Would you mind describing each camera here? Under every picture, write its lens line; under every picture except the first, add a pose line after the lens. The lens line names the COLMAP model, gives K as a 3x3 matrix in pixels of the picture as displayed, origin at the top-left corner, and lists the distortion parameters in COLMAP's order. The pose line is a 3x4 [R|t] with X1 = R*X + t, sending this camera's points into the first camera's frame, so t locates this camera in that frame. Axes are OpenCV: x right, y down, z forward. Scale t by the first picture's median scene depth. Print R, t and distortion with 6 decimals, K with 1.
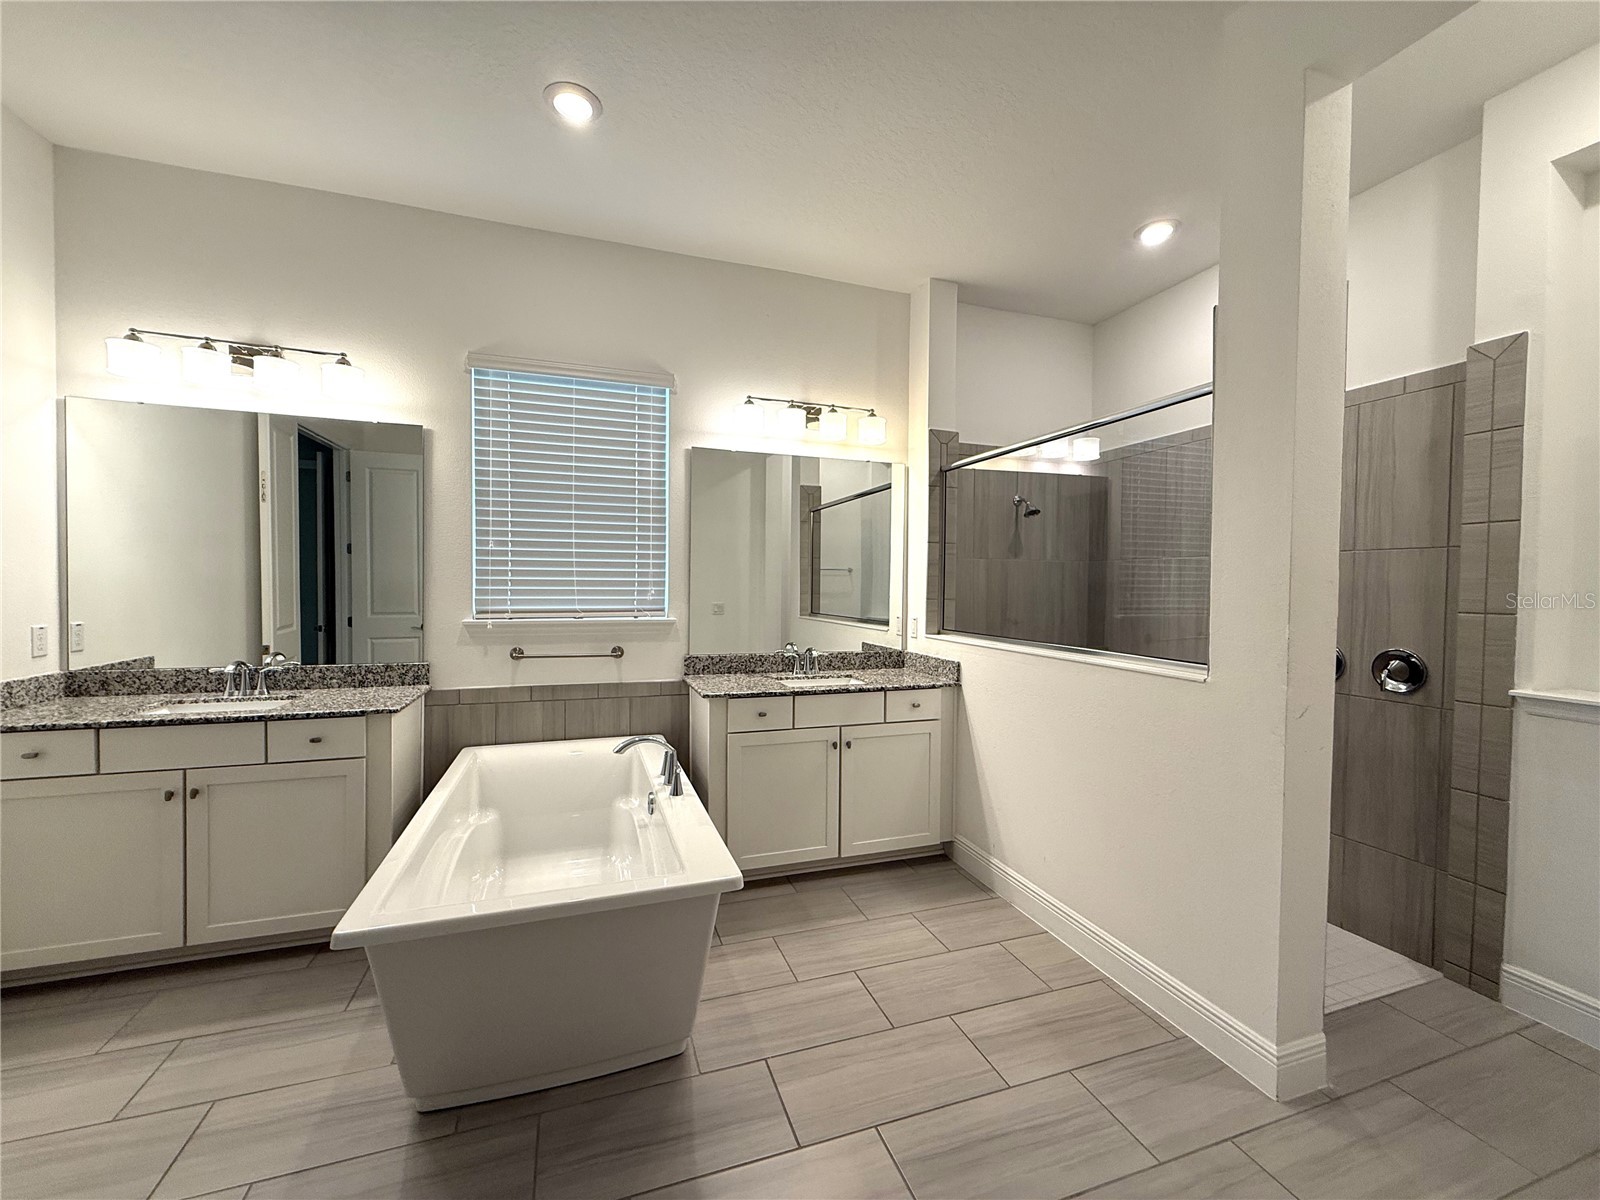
lens RADIAL K [[641.8, 0, 797.4], [0, 641.8, 596.2], [0, 0, 1]] dist [0.000252, 0.000393]
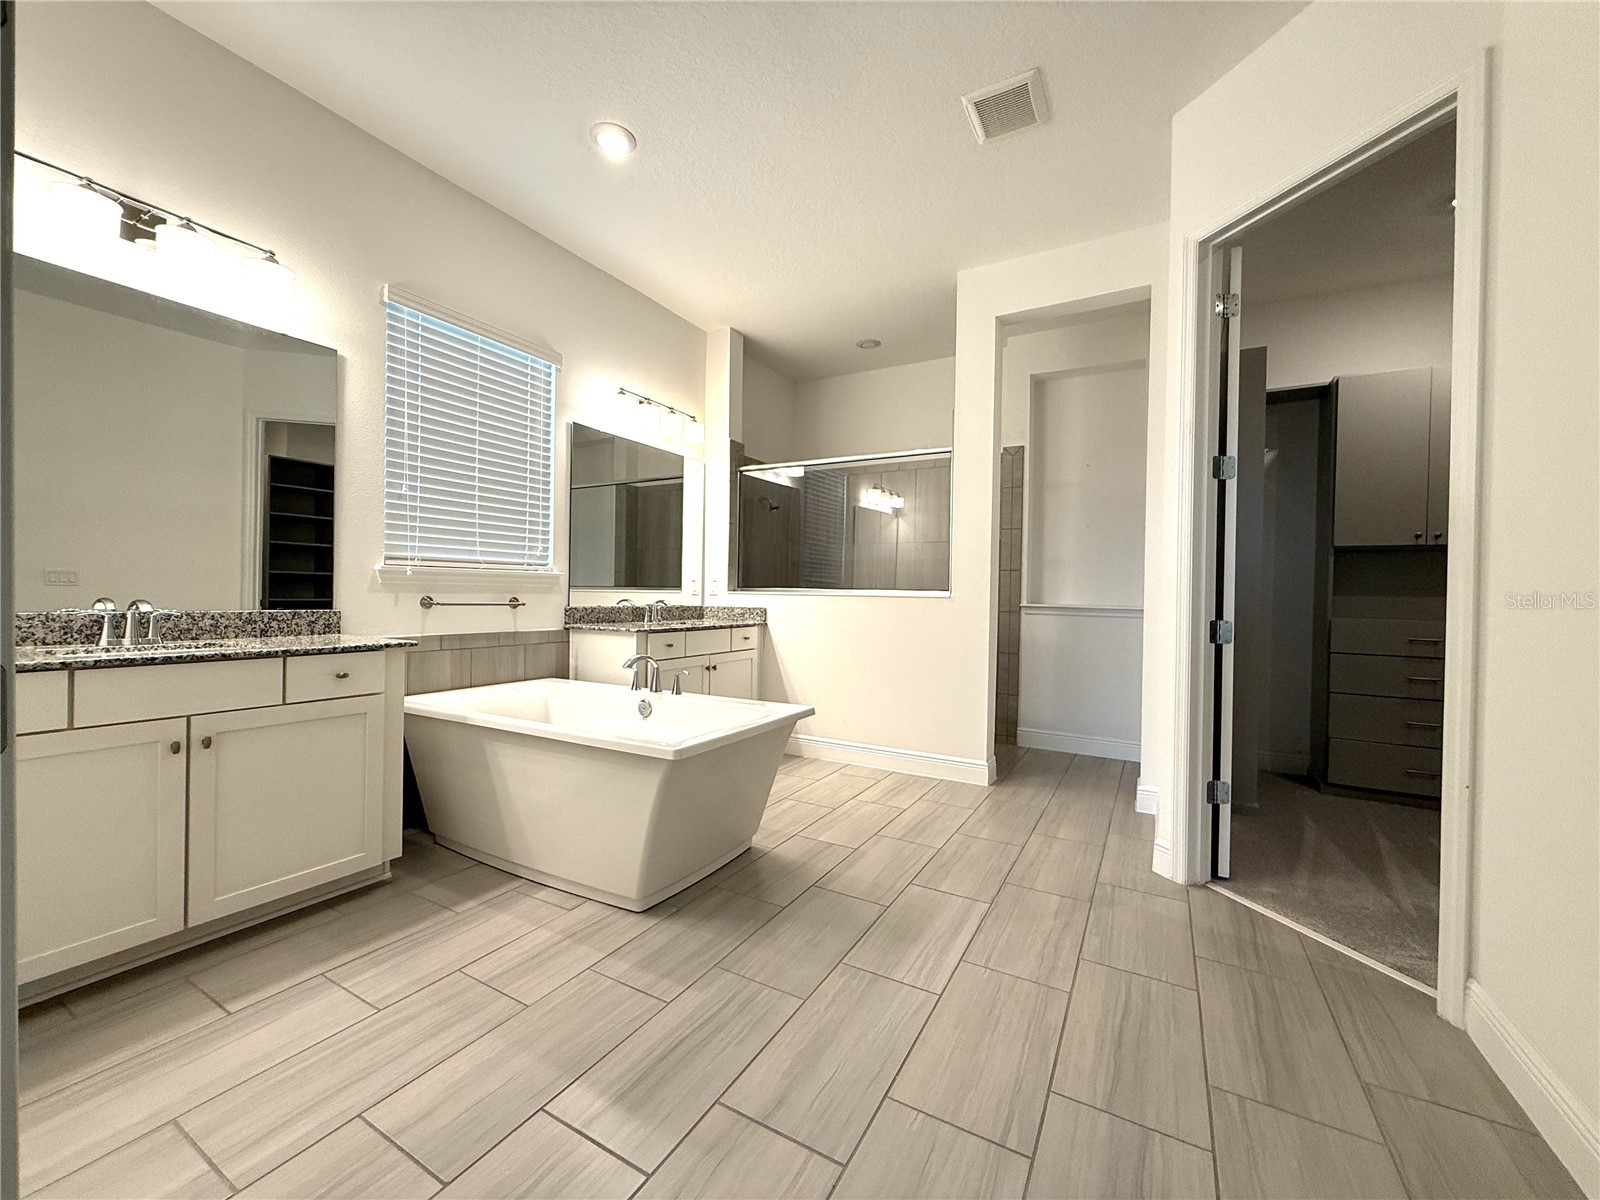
lens RADIAL K [[641.8, 0, 795.8], [0, 641.8, 599.2], [0, 0, 1]] dist [0.000252, 0.000393]
pose [[0.748048, -0.002853, 0.663639, -0.666363], [0.004163, 0.999991, -0.000393, 0.087558], [-0.663632, 0.003056, 0.748053, -0.110325]]
